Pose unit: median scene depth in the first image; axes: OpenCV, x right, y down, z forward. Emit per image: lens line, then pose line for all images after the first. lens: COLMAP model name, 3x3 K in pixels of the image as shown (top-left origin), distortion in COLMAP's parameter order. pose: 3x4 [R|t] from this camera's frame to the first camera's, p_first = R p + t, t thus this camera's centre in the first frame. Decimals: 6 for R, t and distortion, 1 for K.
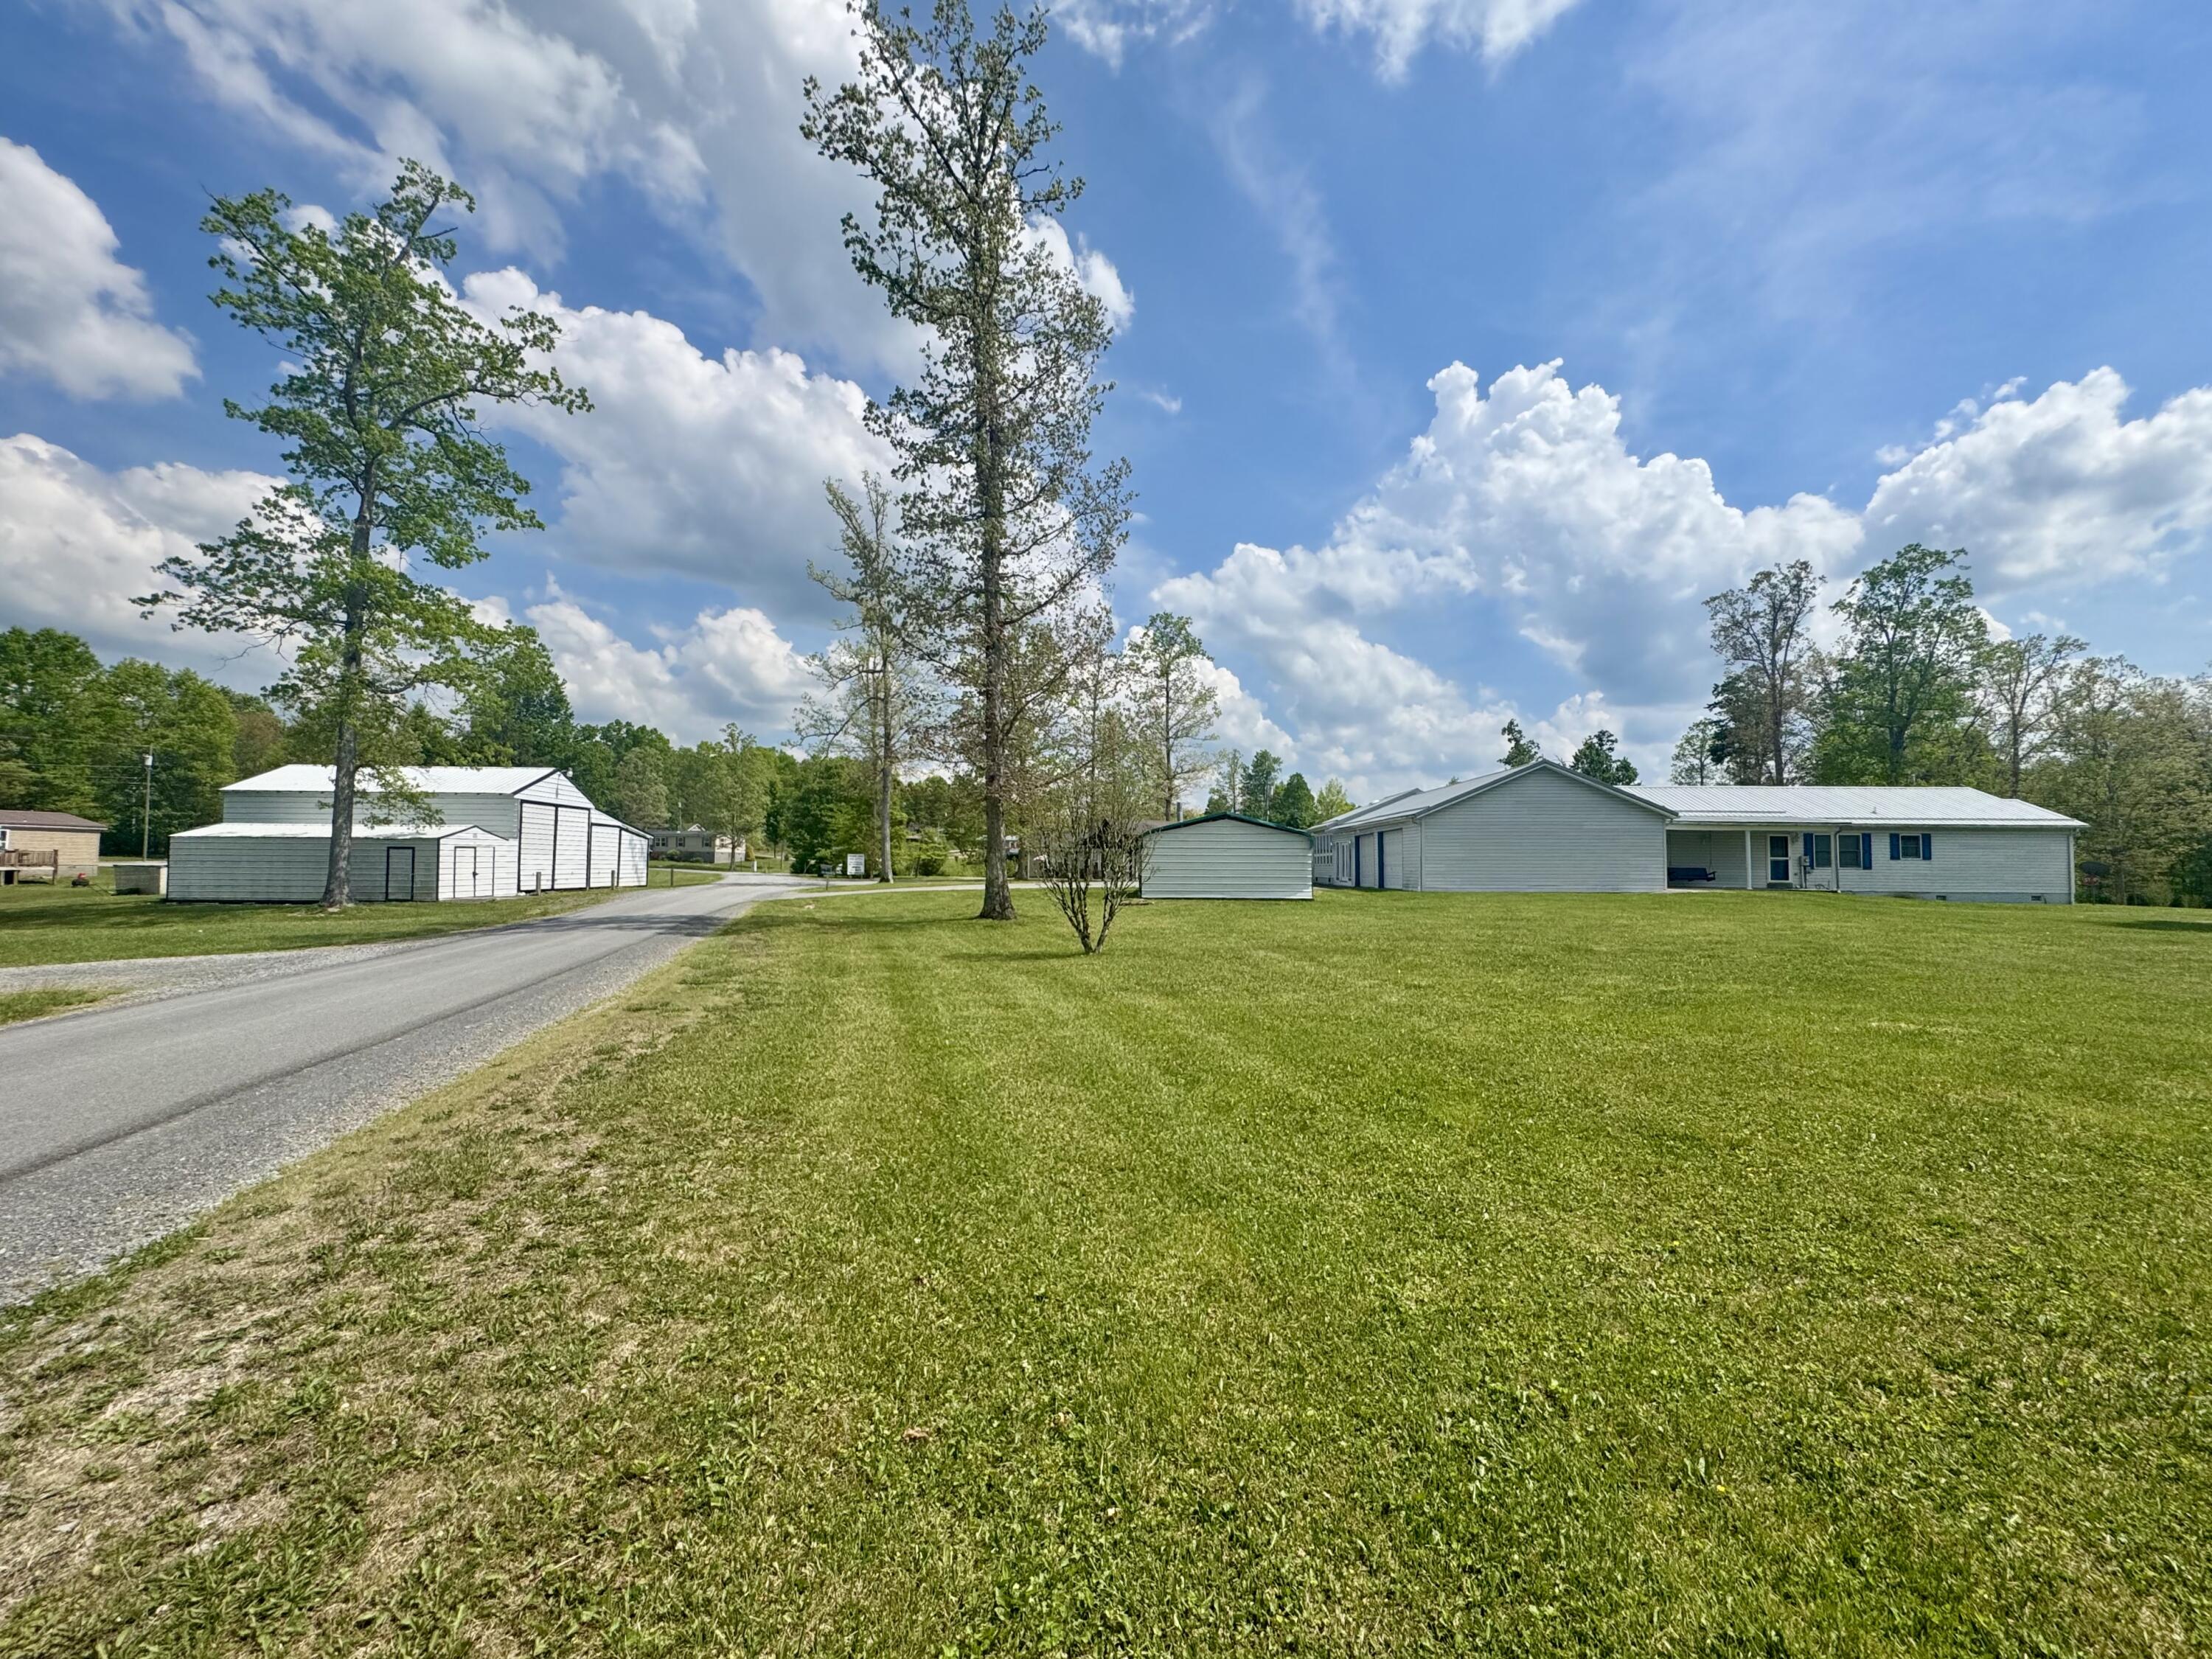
lens RADIAL K [[896.1, 0, 1106.0], [0, 896.1, 829.5], [0, 0, 1]] dist [-0.010329, -0.000032]
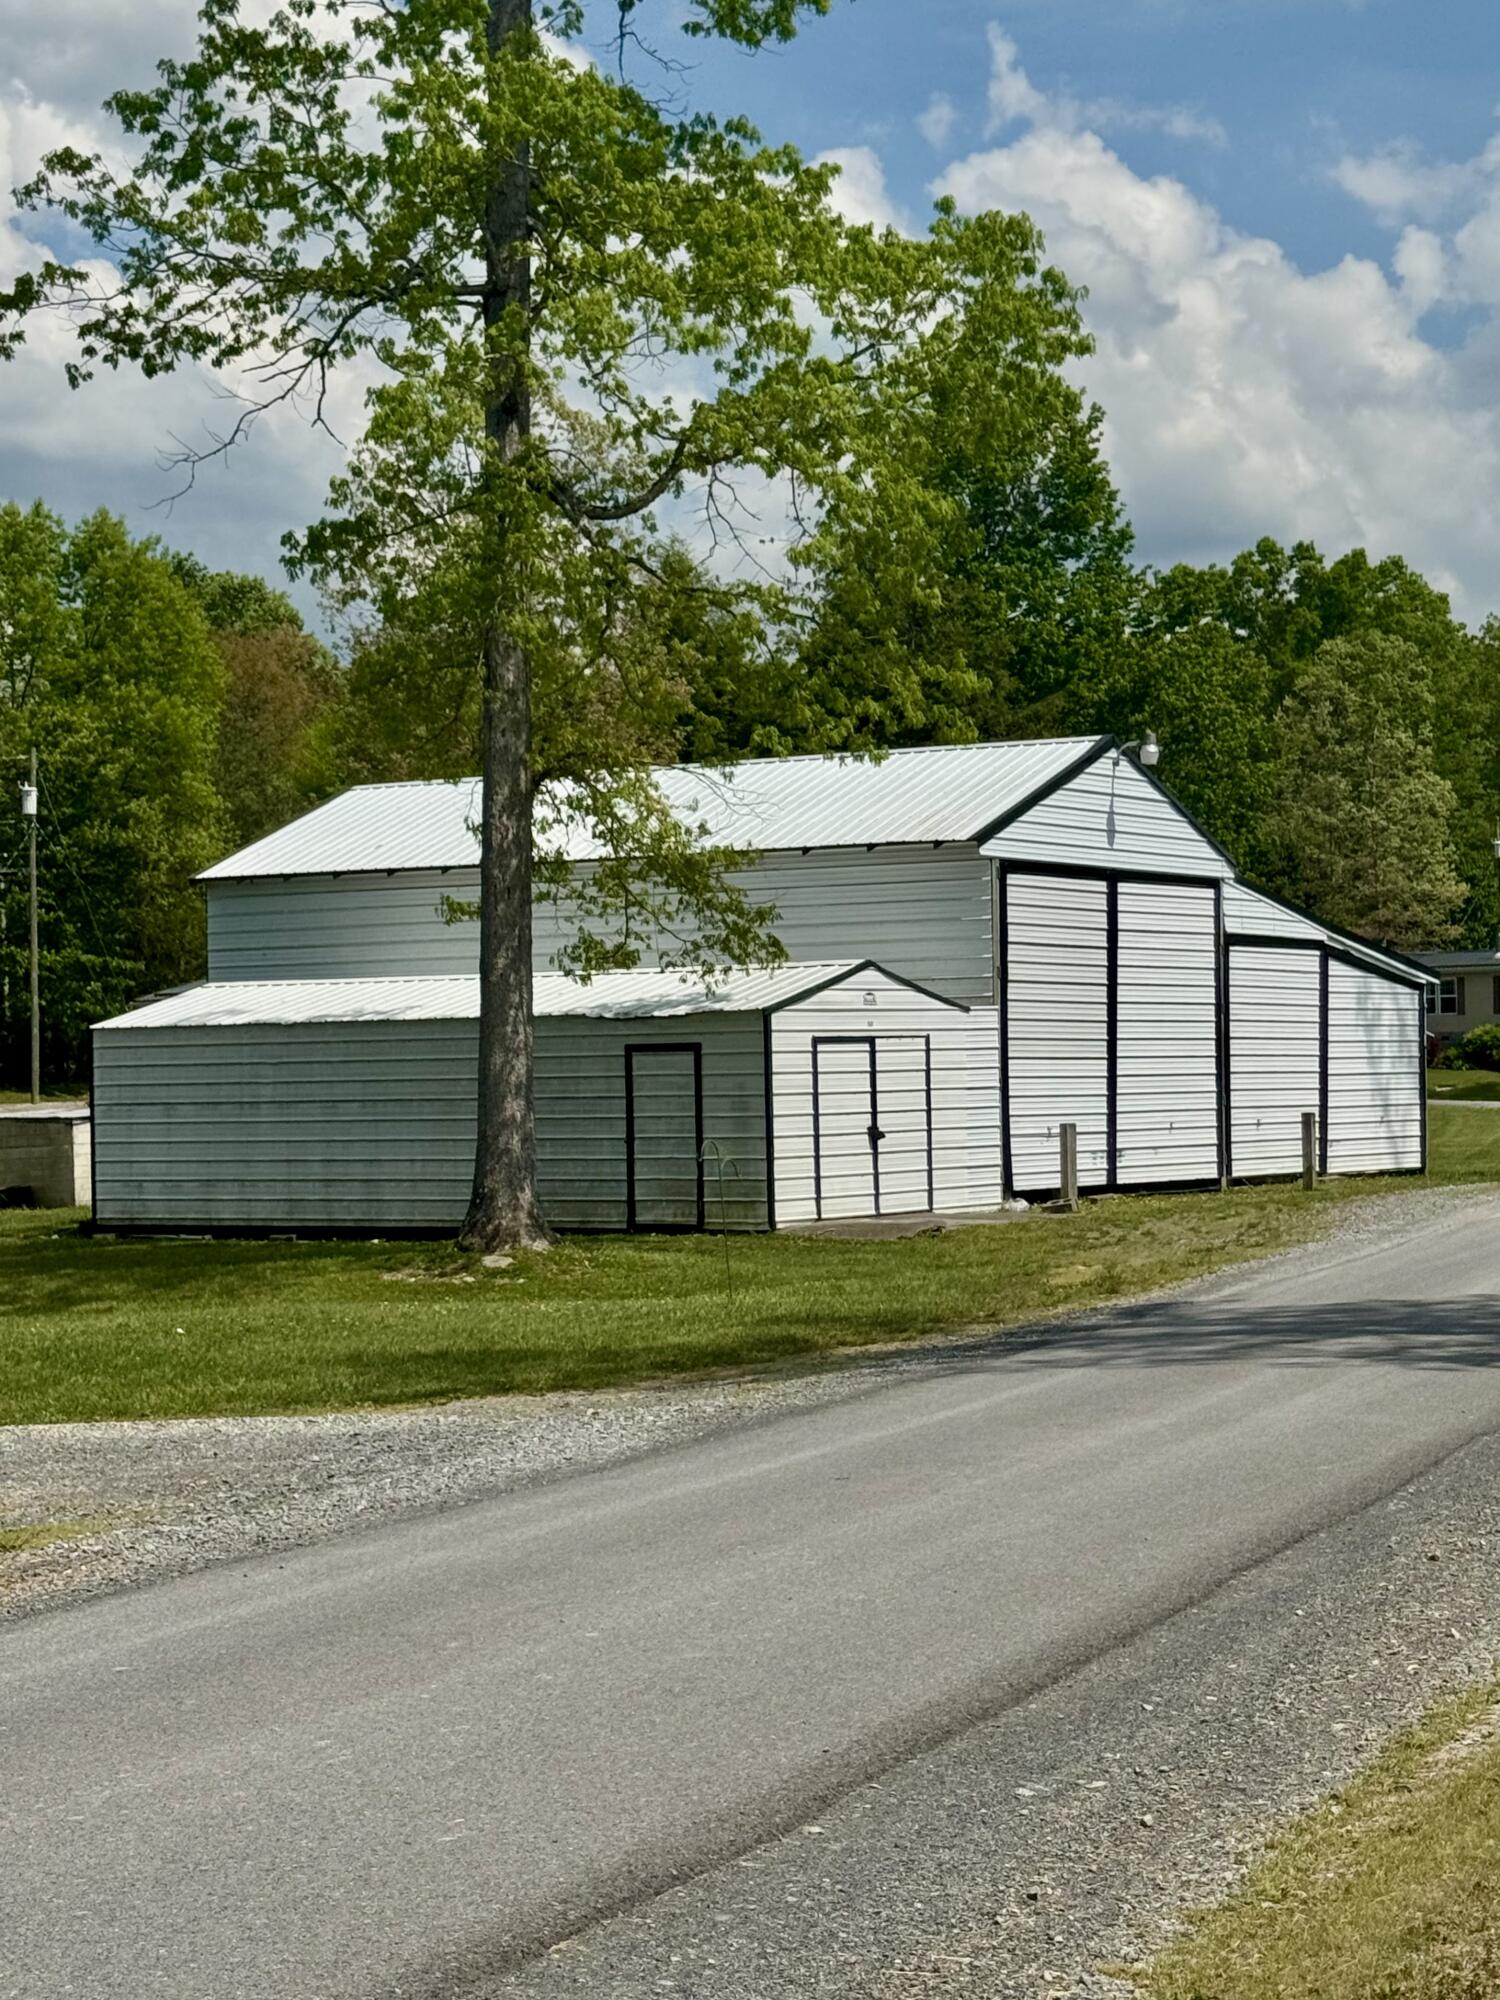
lens RADIAL K [[3775.0, 0, 750.0], [0, 3775.0, 1000.0], [0, 0, 1]] dist [0.130777, -0.117725]
pose [[0.802351, -0.030108, -0.596092, -0.039250], [0.042161, 0.999091, 0.006286, -0.001450], [0.595361, -0.030175, 0.802891, 0.032486]]
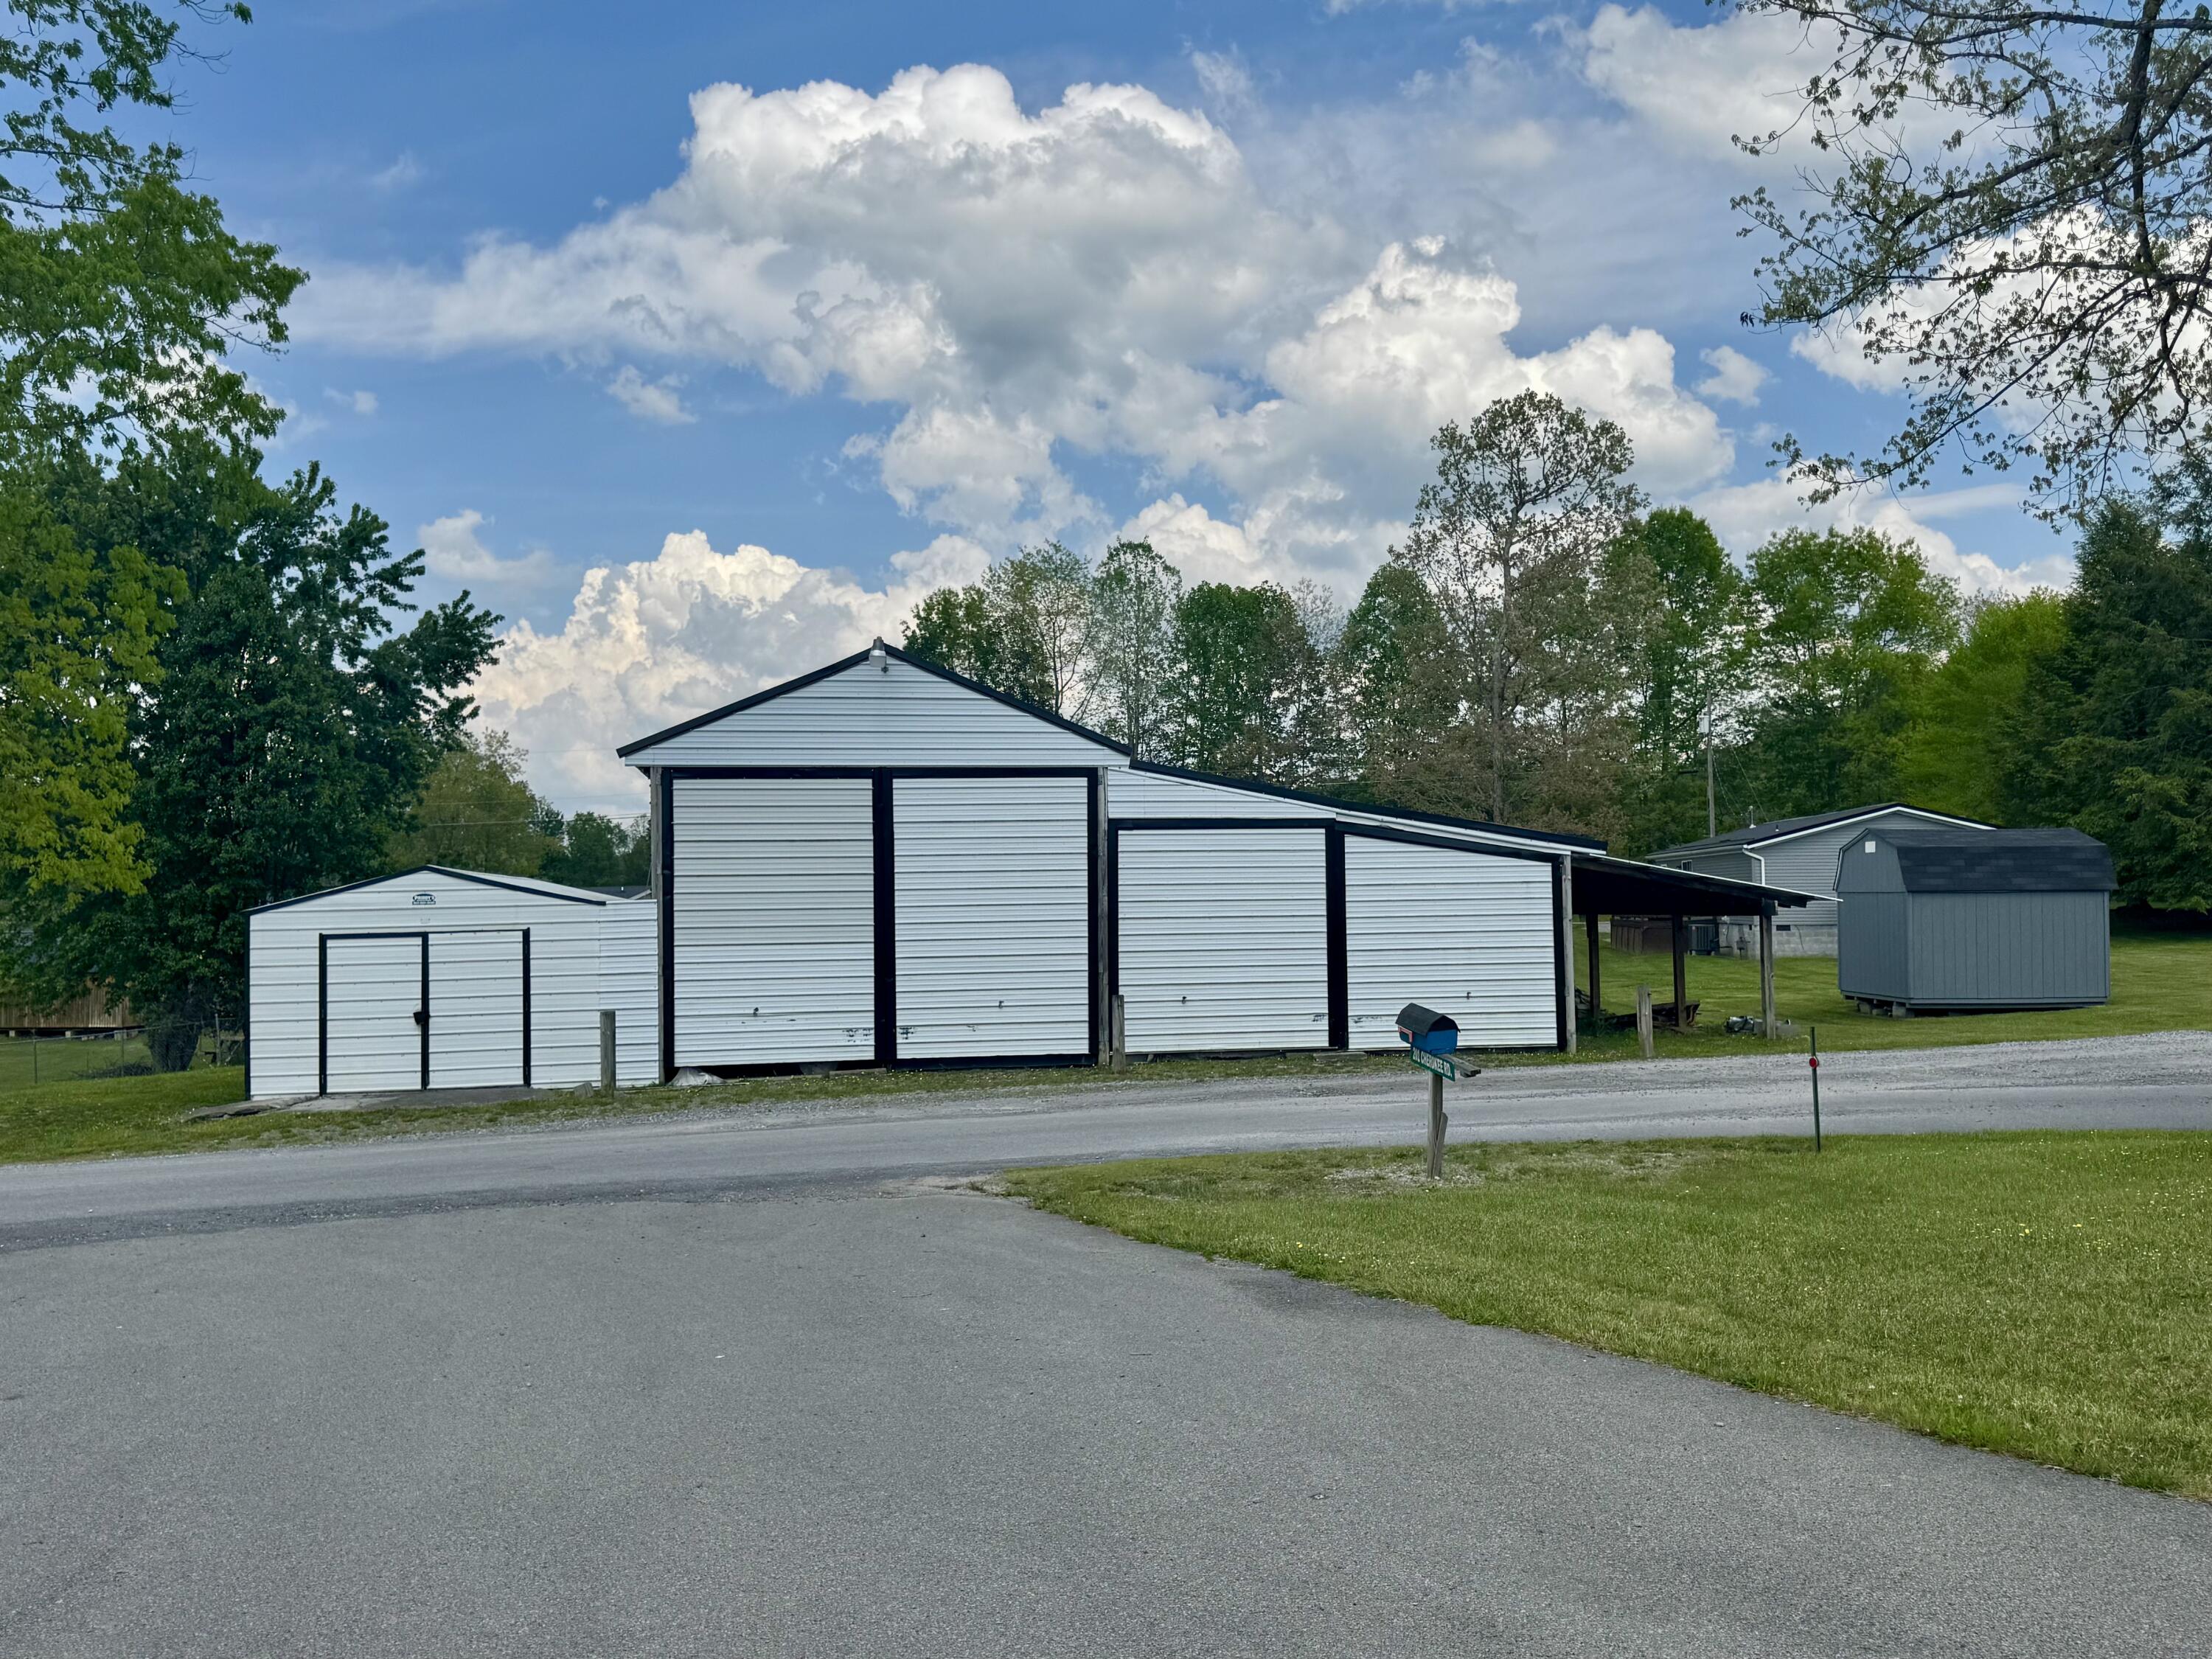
lens RADIAL K [[1955.8, 0, 1106.0], [0, 1955.8, 829.5], [0, 0, 1]] dist [0.115008, 0.000712]
pose [[0.124762, -0.048951, -0.990978, 0.034553], [0.055841, 0.997546, -0.042245, 0.032858], [0.990614, -0.050067, 0.127189, 1.439513]]
